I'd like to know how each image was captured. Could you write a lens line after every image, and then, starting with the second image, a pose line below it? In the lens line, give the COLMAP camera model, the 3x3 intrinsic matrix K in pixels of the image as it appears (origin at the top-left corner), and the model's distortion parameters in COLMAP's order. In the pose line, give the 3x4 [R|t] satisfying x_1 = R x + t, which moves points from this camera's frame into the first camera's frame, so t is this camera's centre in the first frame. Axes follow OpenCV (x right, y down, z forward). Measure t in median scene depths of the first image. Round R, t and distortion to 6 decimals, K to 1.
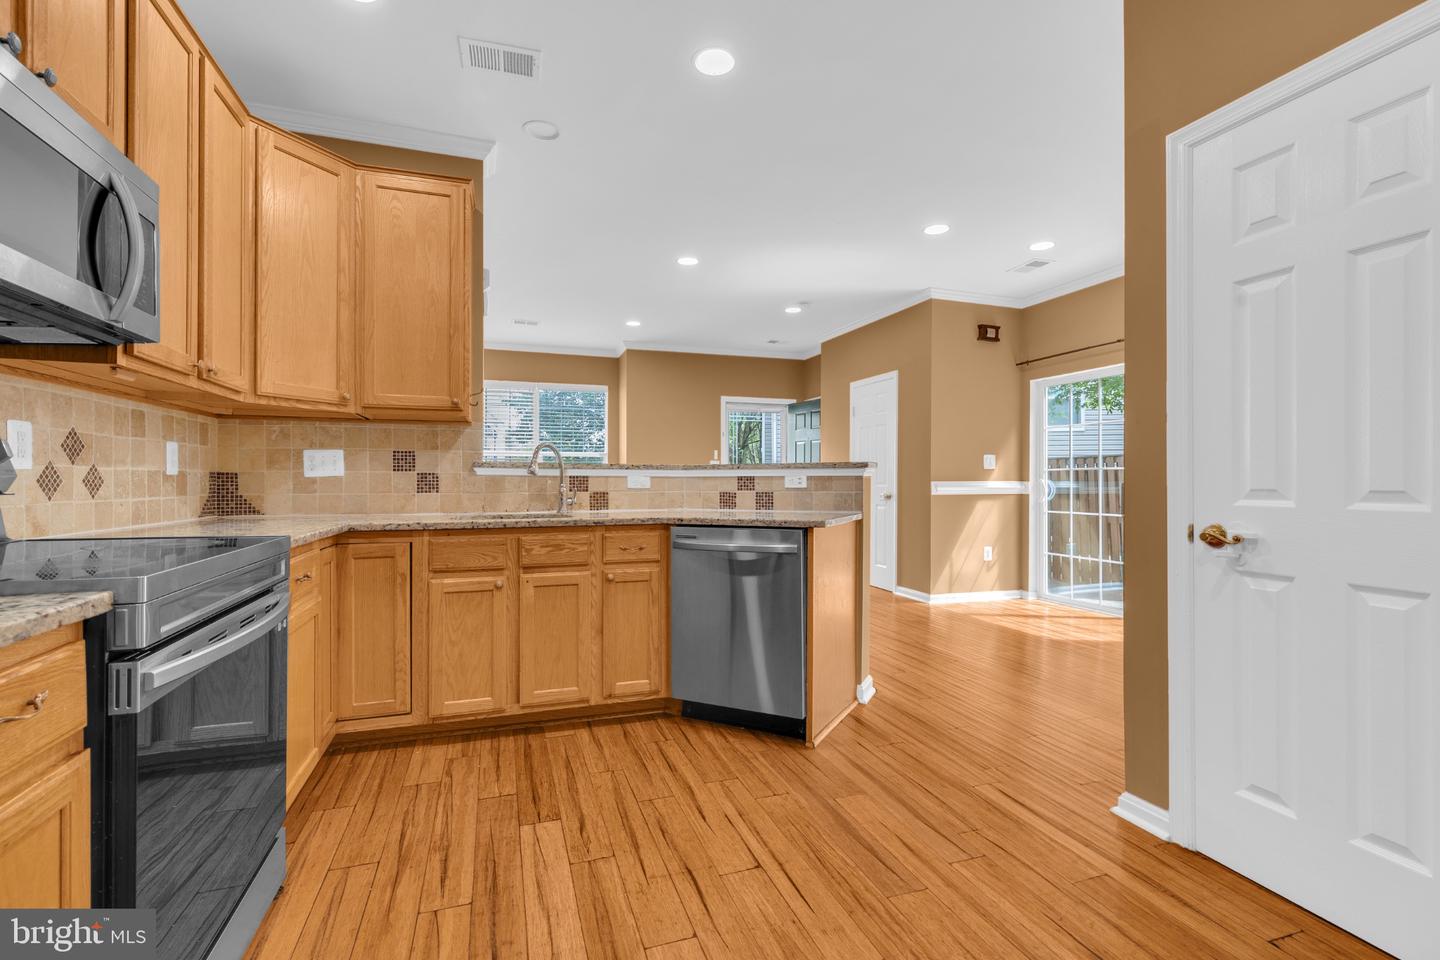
lens RADIAL K [[646.0, 0, 715.5], [0, 646.0, 481.8], [0, 0, 1]] dist [-0.001121, -0.000259]
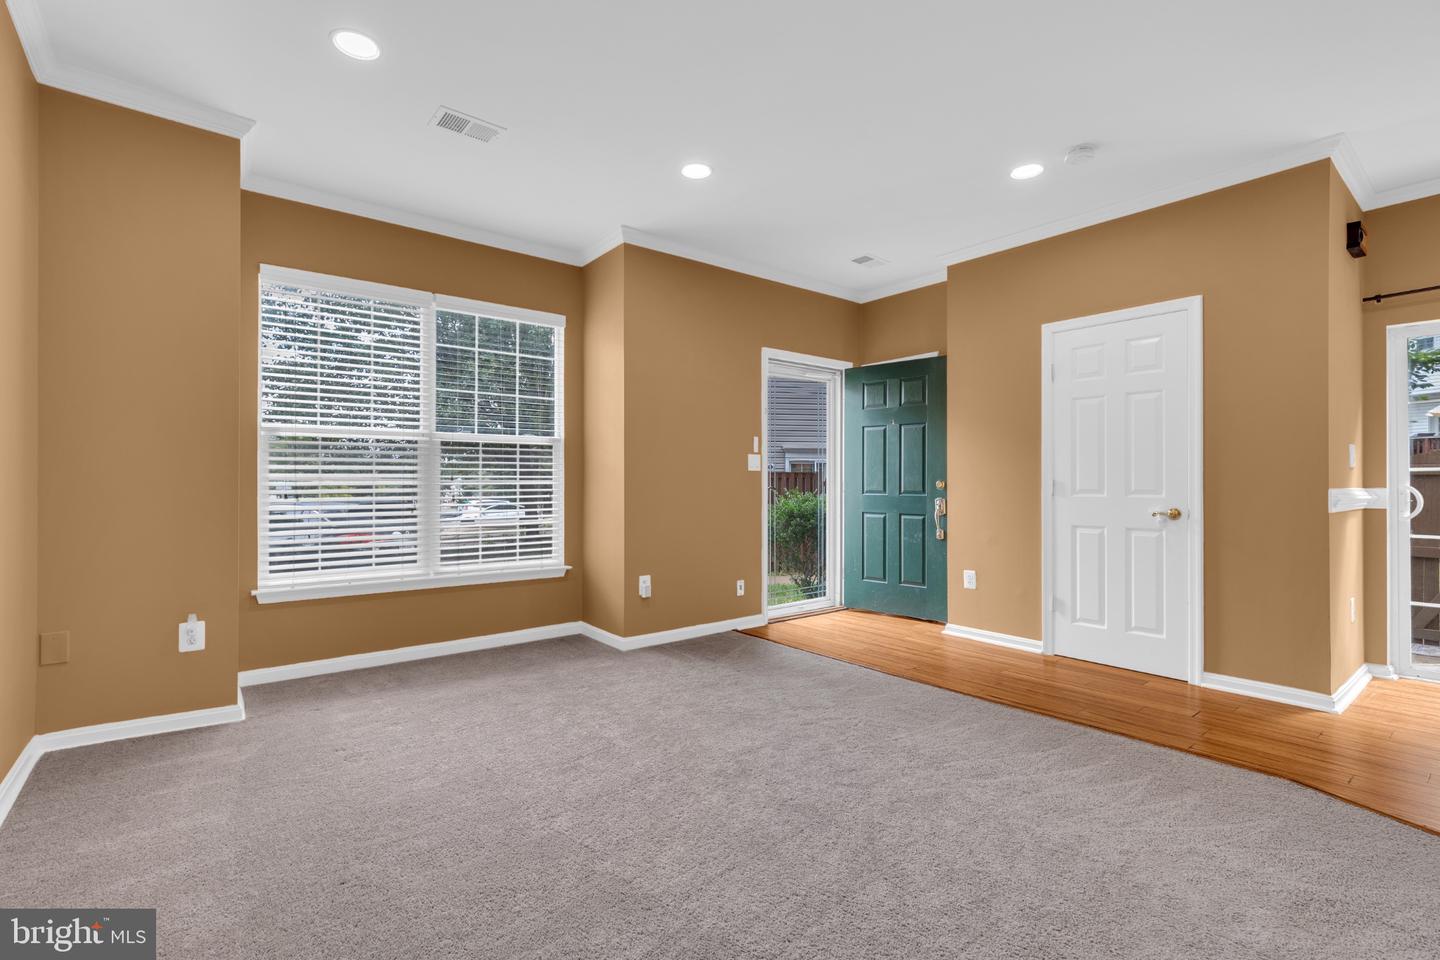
lens RADIAL K [[646.0, 0, 715.5], [0, 646.0, 481.8], [0, 0, 1]] dist [-0.001121, -0.000259]
pose [[0.939433, -0.002169, 0.342727, -0.299801], [0.005143, 0.999957, -0.007771, -0.004690], [-0.342695, 0.009063, 0.939403, 0.571592]]
